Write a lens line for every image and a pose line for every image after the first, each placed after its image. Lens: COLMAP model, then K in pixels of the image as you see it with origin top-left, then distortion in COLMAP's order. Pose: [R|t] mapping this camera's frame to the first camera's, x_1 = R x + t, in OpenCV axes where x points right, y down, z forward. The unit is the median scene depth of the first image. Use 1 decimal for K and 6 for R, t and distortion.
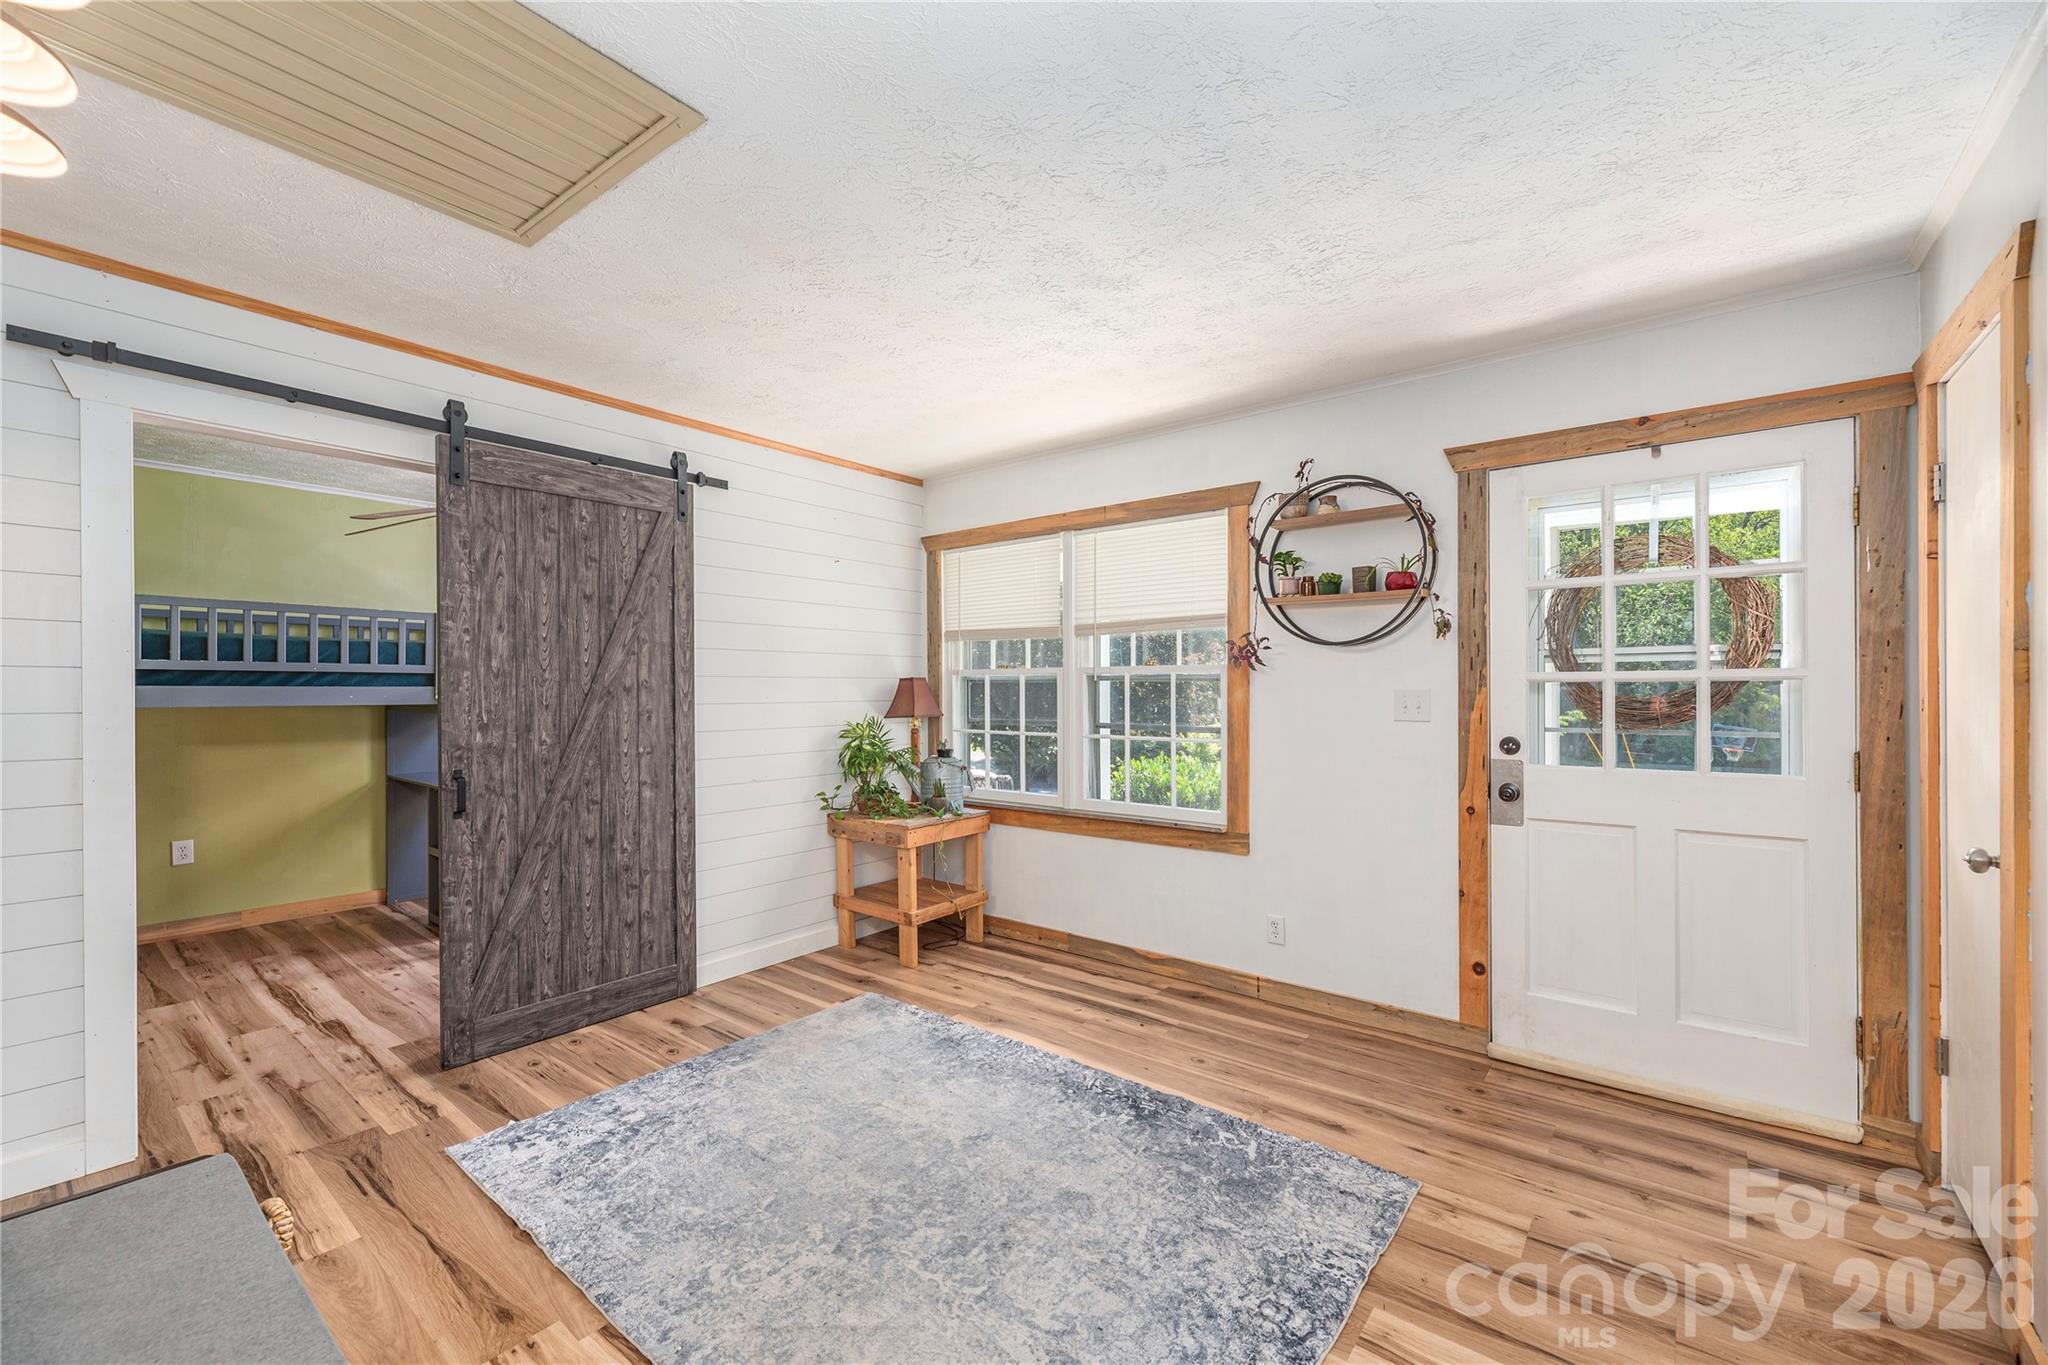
lens RADIAL K [[826.1, 0, 1005.9], [0, 826.1, 699.0], [0, 0, 1]] dist [0.001169, 0.000207]
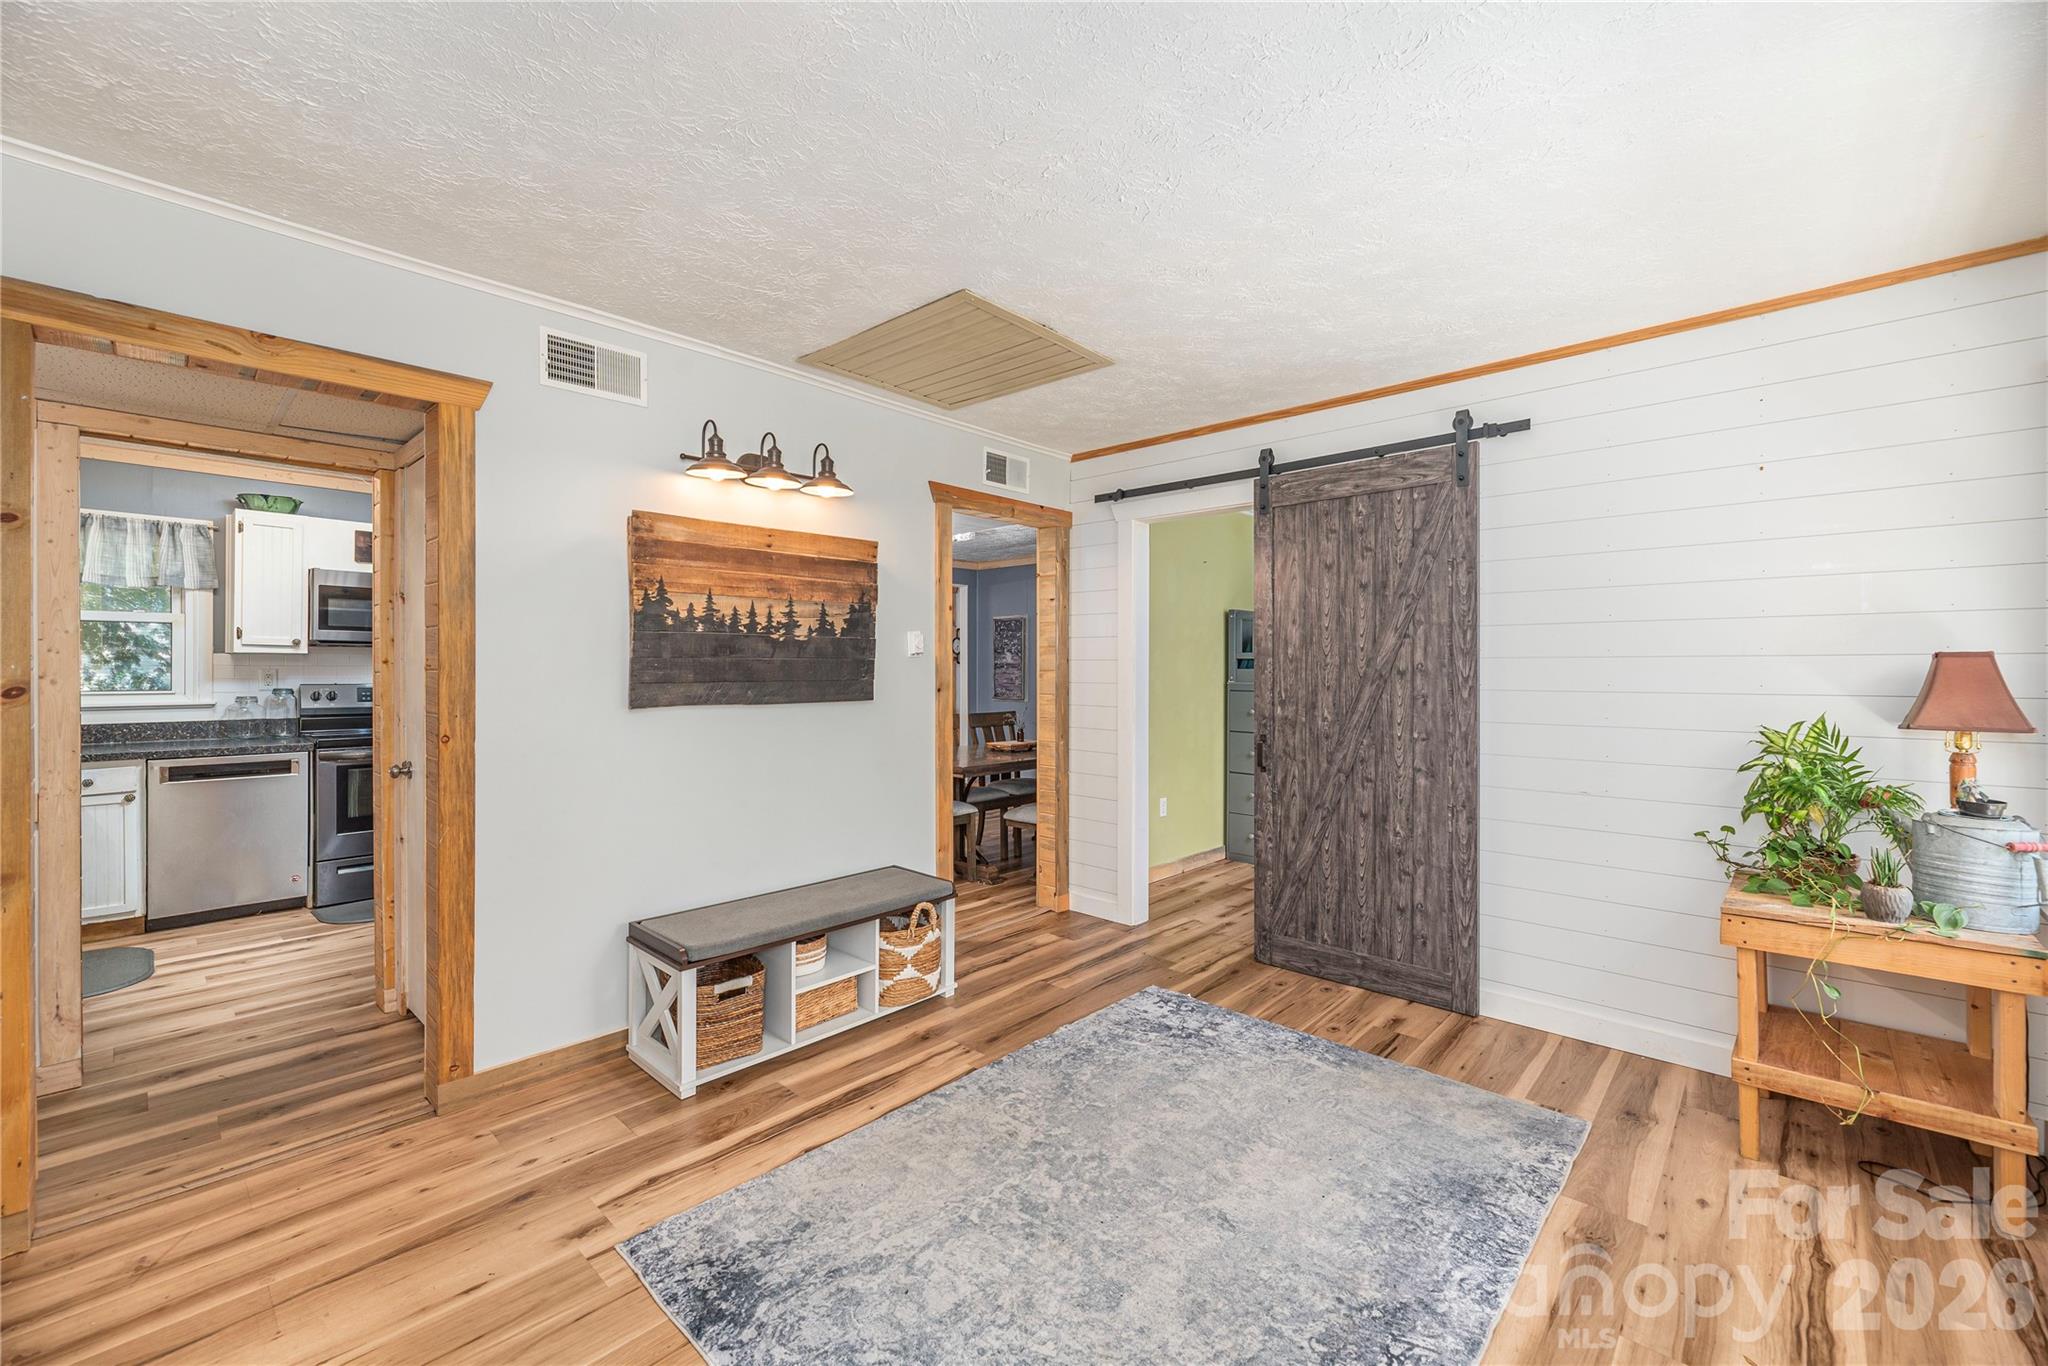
lens RADIAL K [[836.3, 0, 1020.3], [0, 836.3, 683.8], [0, 0, 1]] dist [-0.002075, 0.000151]
pose [[-0.065334, 0.018203, -0.997697, 0.609591], [-0.014429, 0.999712, 0.019185, -0.011935], [0.997759, 0.015649, -0.065053, 0.643333]]
